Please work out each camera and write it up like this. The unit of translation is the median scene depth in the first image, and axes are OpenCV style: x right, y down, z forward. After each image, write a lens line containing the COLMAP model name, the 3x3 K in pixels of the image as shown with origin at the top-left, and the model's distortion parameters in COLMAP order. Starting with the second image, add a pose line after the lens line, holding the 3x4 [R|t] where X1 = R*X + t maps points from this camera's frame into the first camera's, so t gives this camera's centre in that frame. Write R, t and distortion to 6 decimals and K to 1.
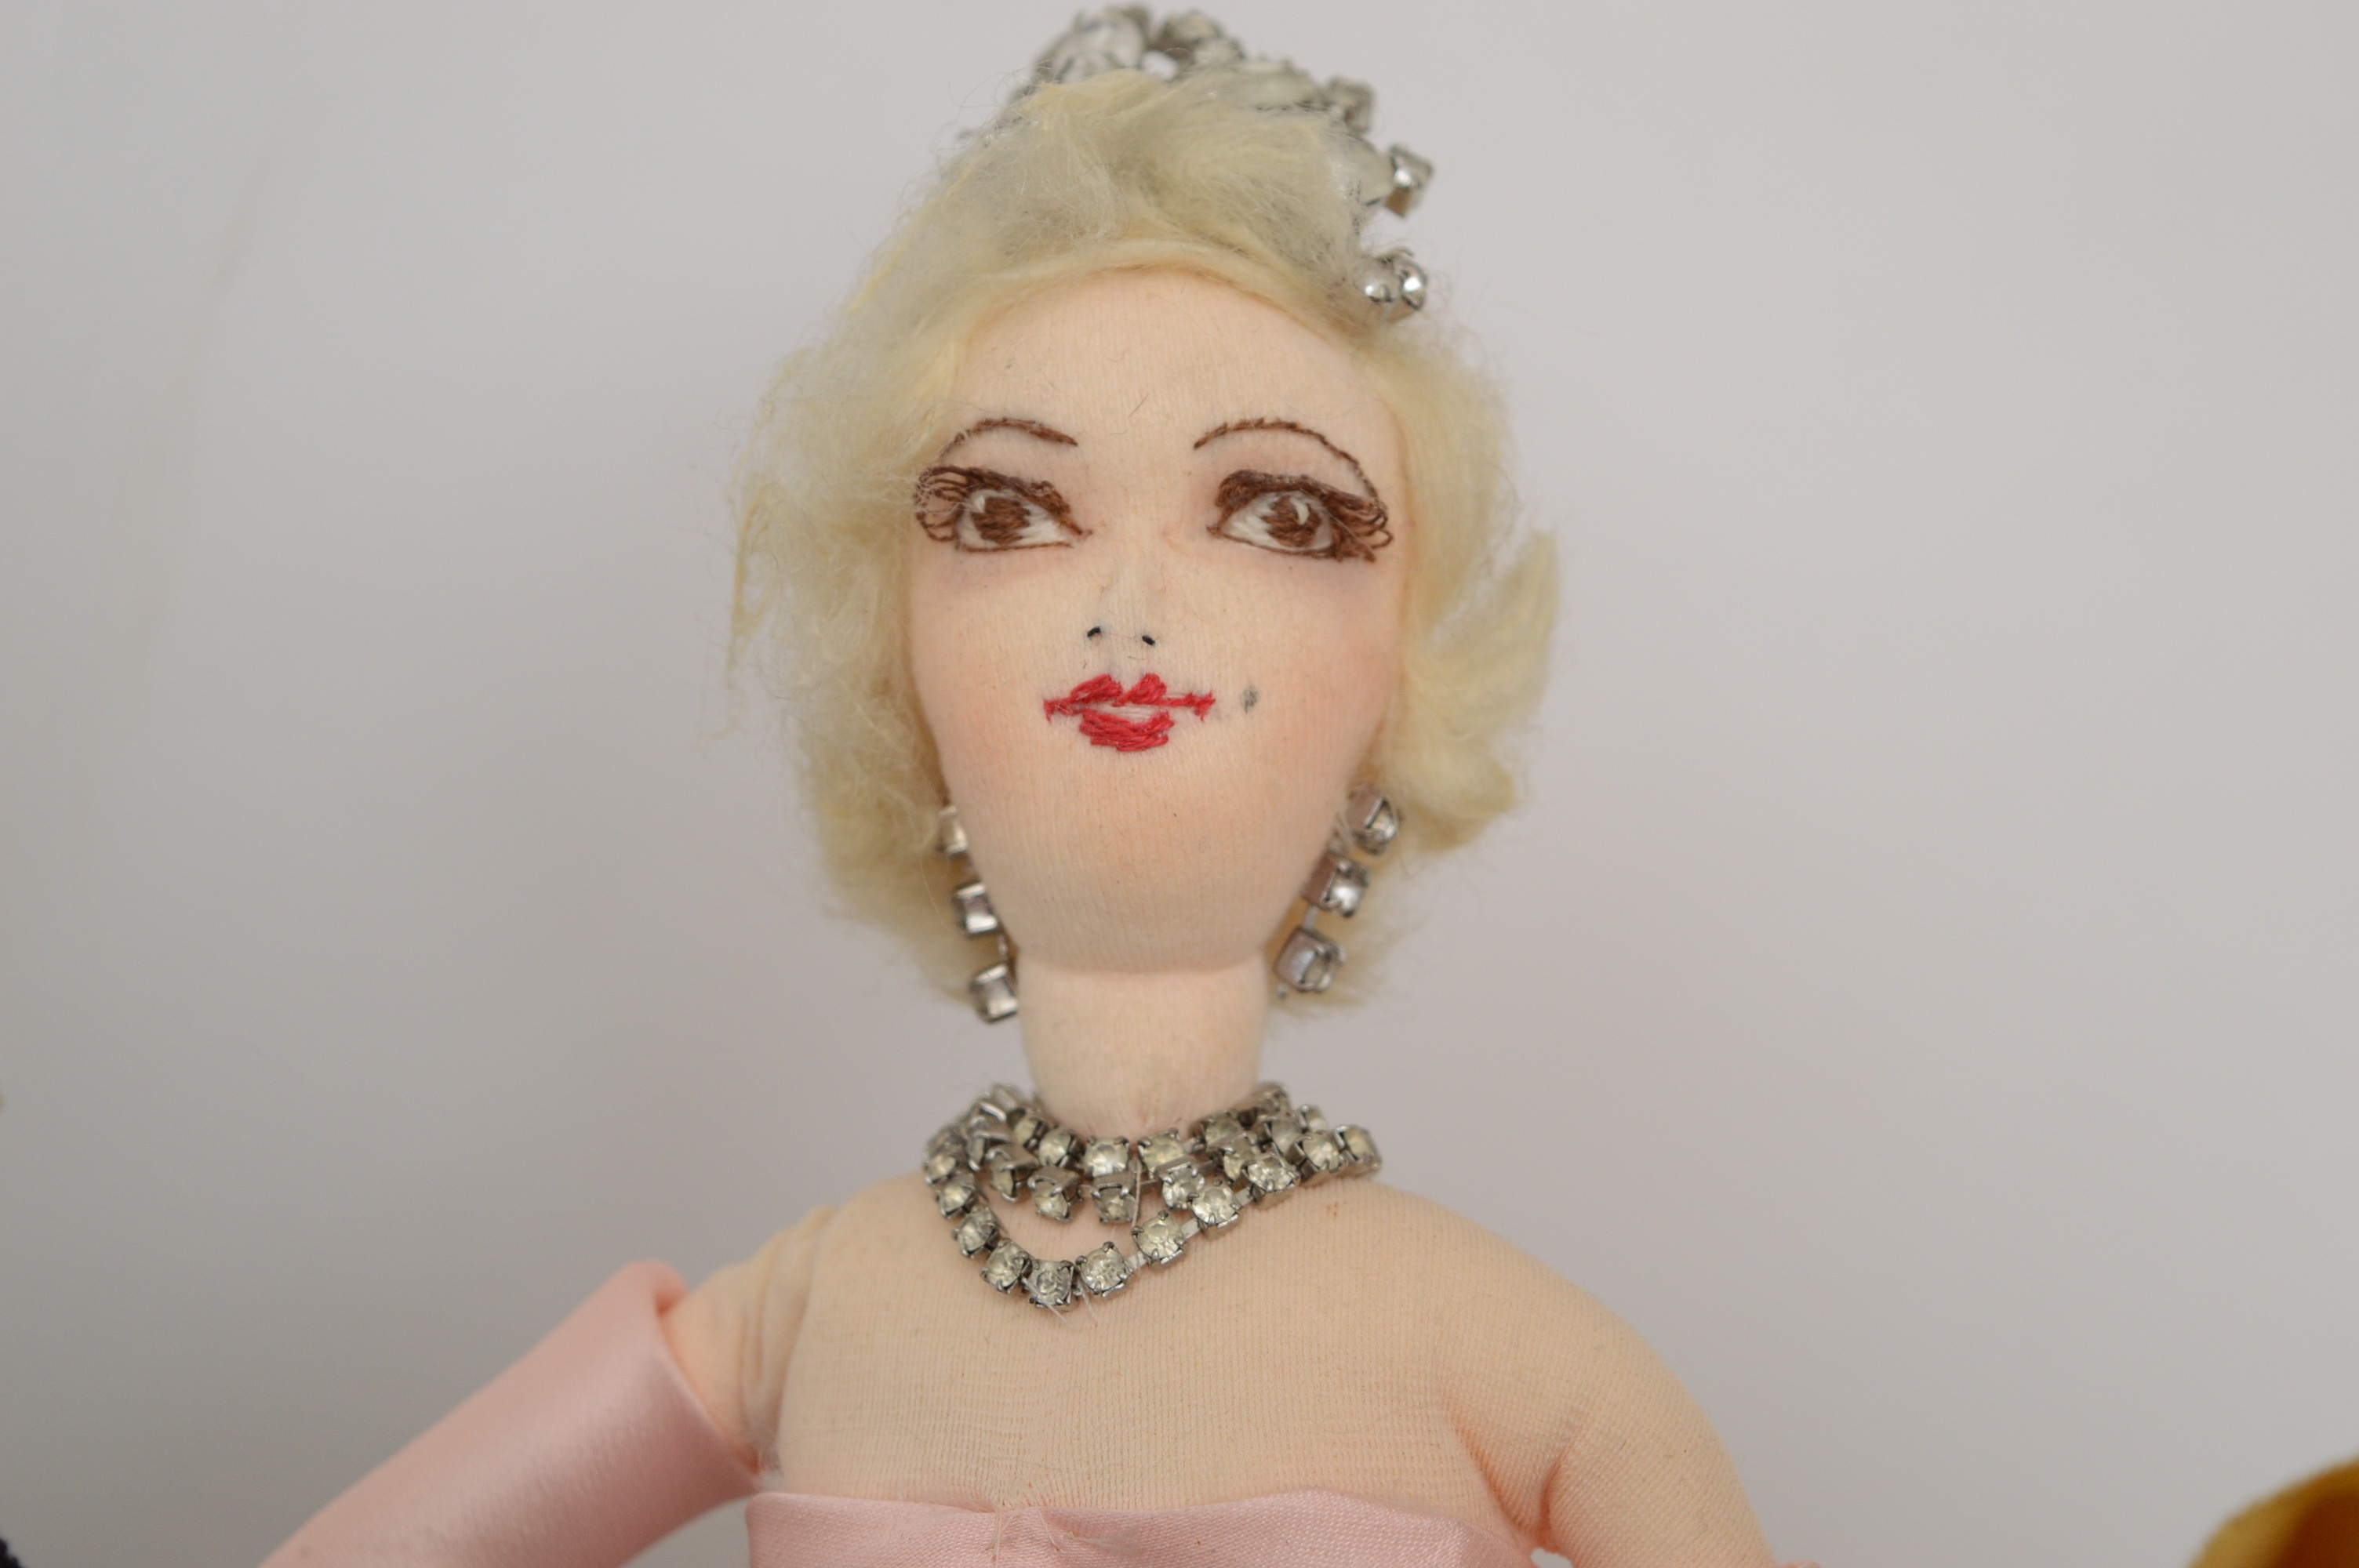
lens RADIAL K [[4795.6, 0, 1179.5], [0, 4795.6, 784.0], [0, 0, 1]] dist [0.018225, 0.140633]
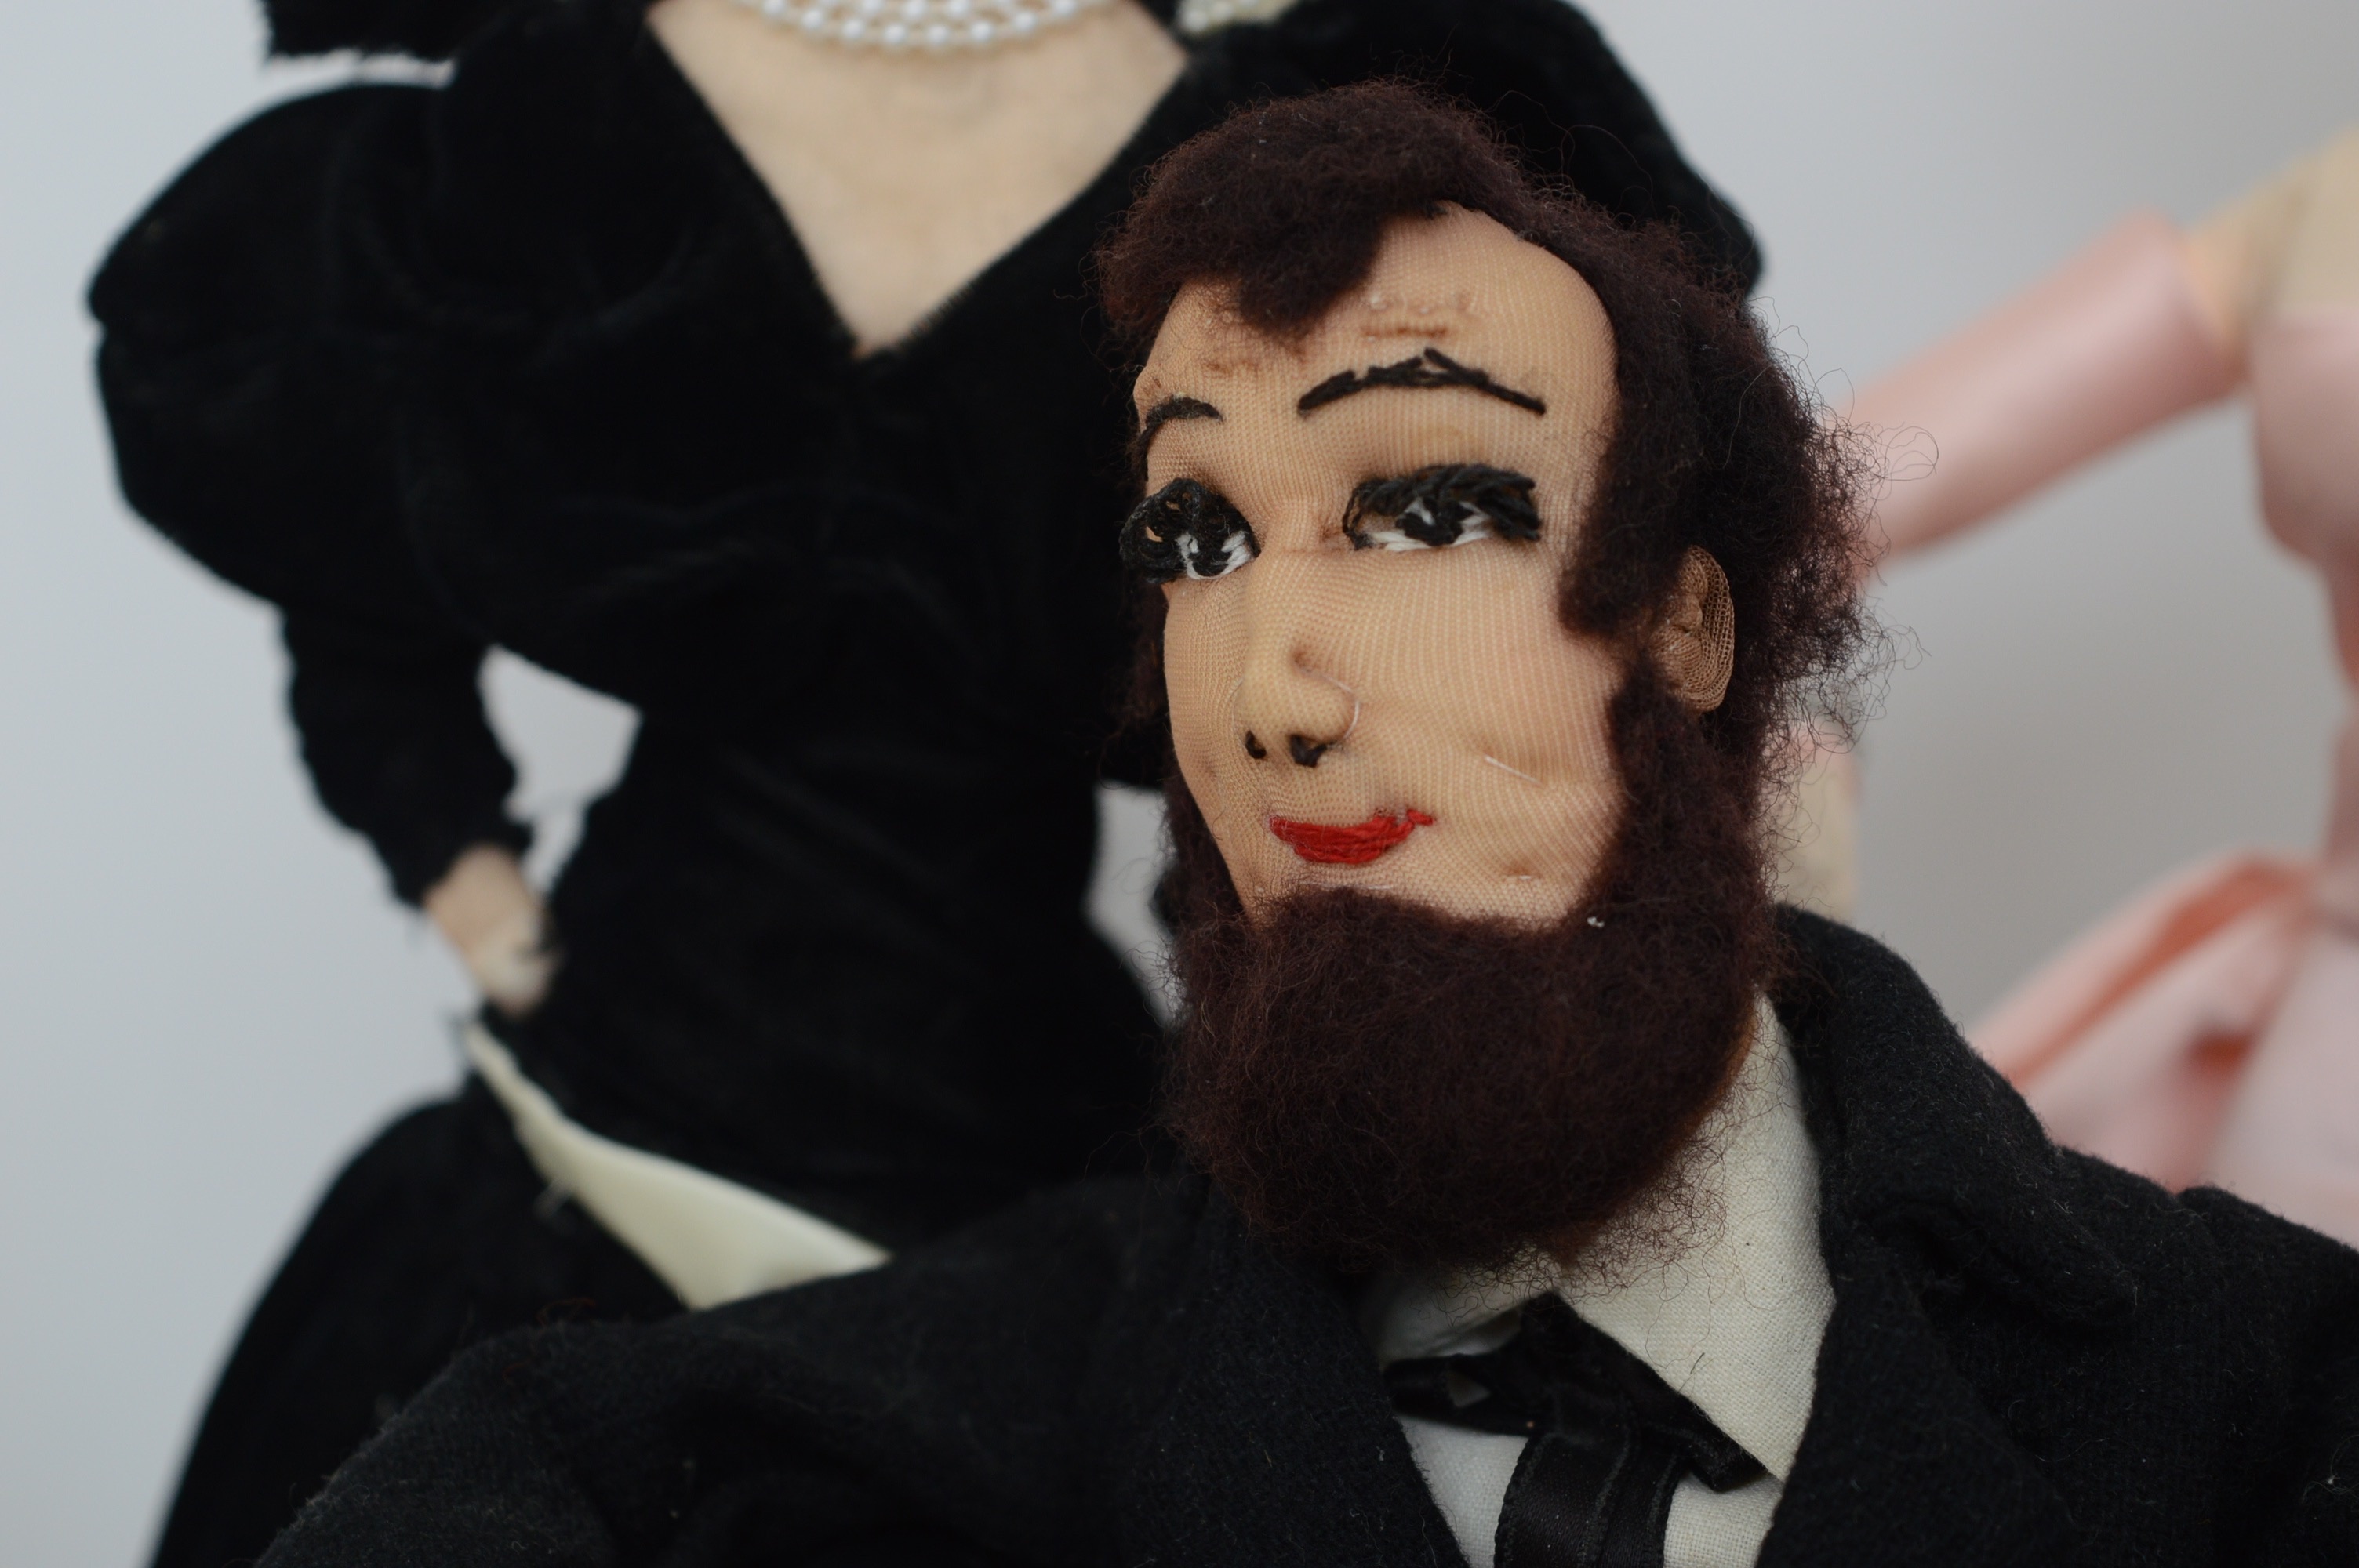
lens RADIAL K [[4795.6, 0, 1179.5], [0, 4795.6, 784.0], [0, 0, 1]] dist [0.018225, 0.140633]
pose [[0.971936, 0.076412, -0.222491, -0.073952], [-0.091382, 0.994139, -0.057770, 0.352049], [0.216773, 0.076480, 0.973222, -0.217765]]
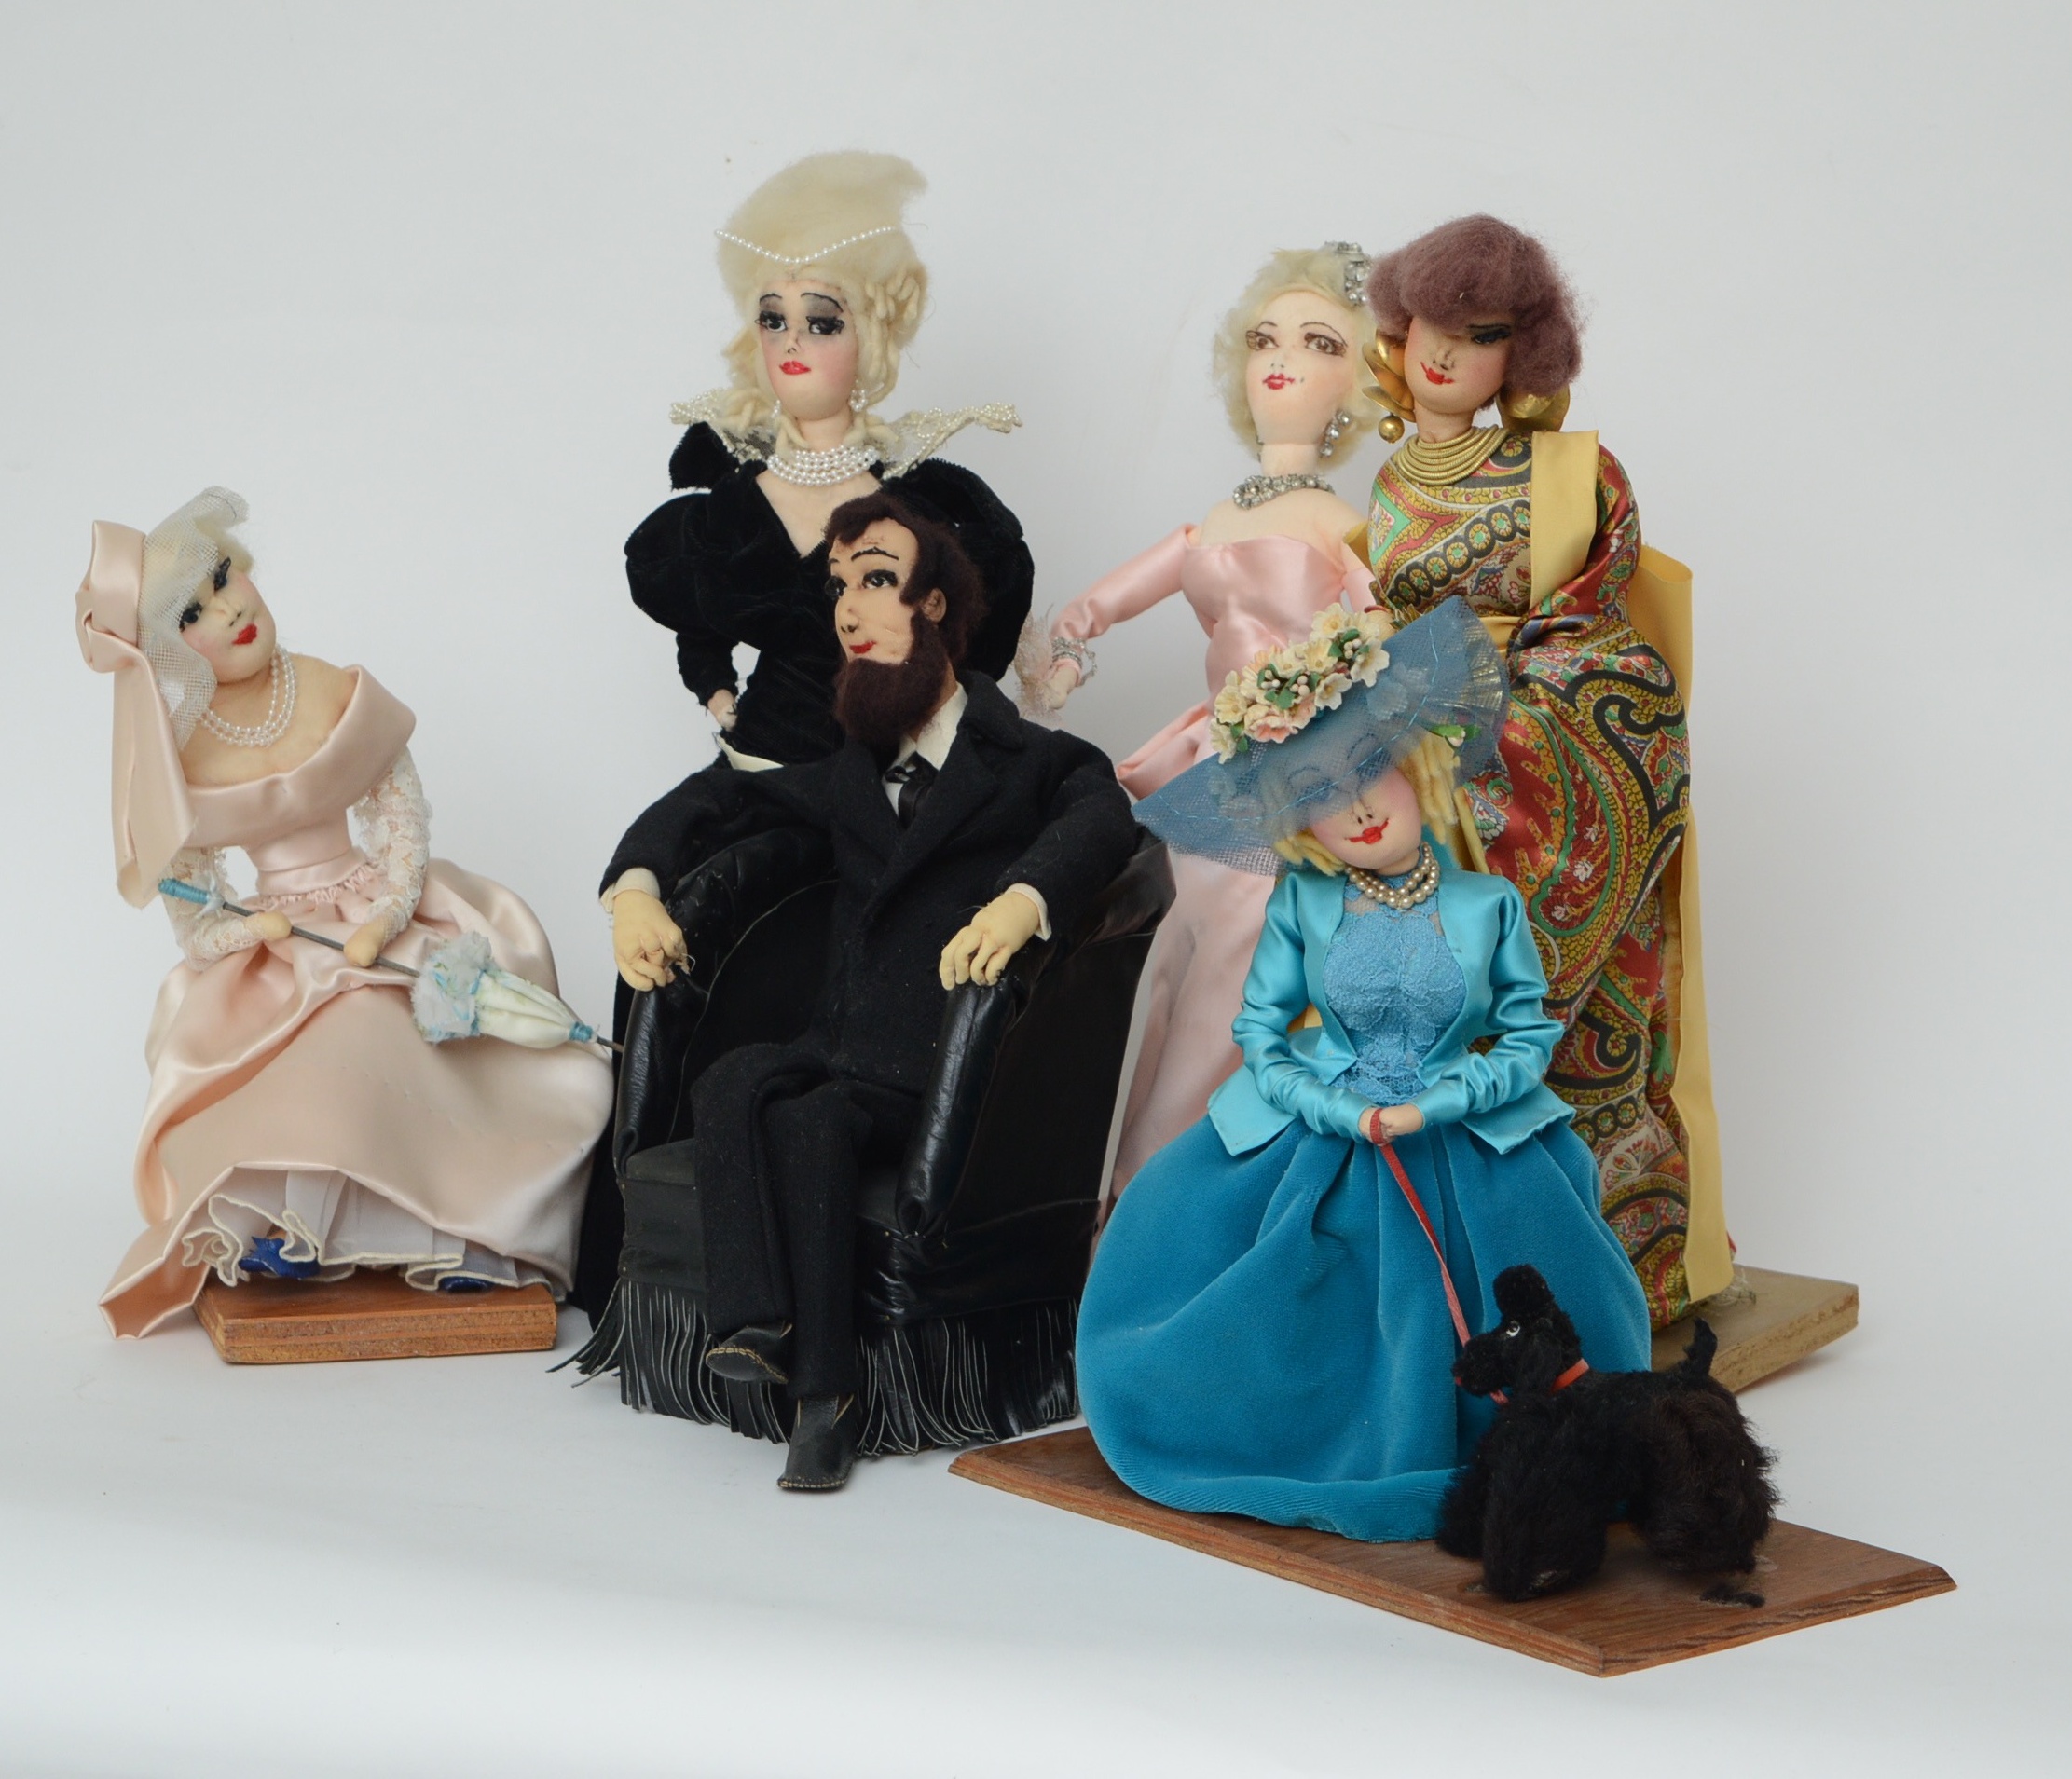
lens RADIAL K [[6298.7, 0, 1118.9], [0, 6298.7, 885.7], [0, 0, 1]] dist [0.023091, 0.970751]
pose [[0.911545, 0.055860, -0.407389, 2.267305], [-0.111588, 0.987156, -0.114325, 1.133309], [0.395771, 0.149672, 0.906071, -4.313430]]
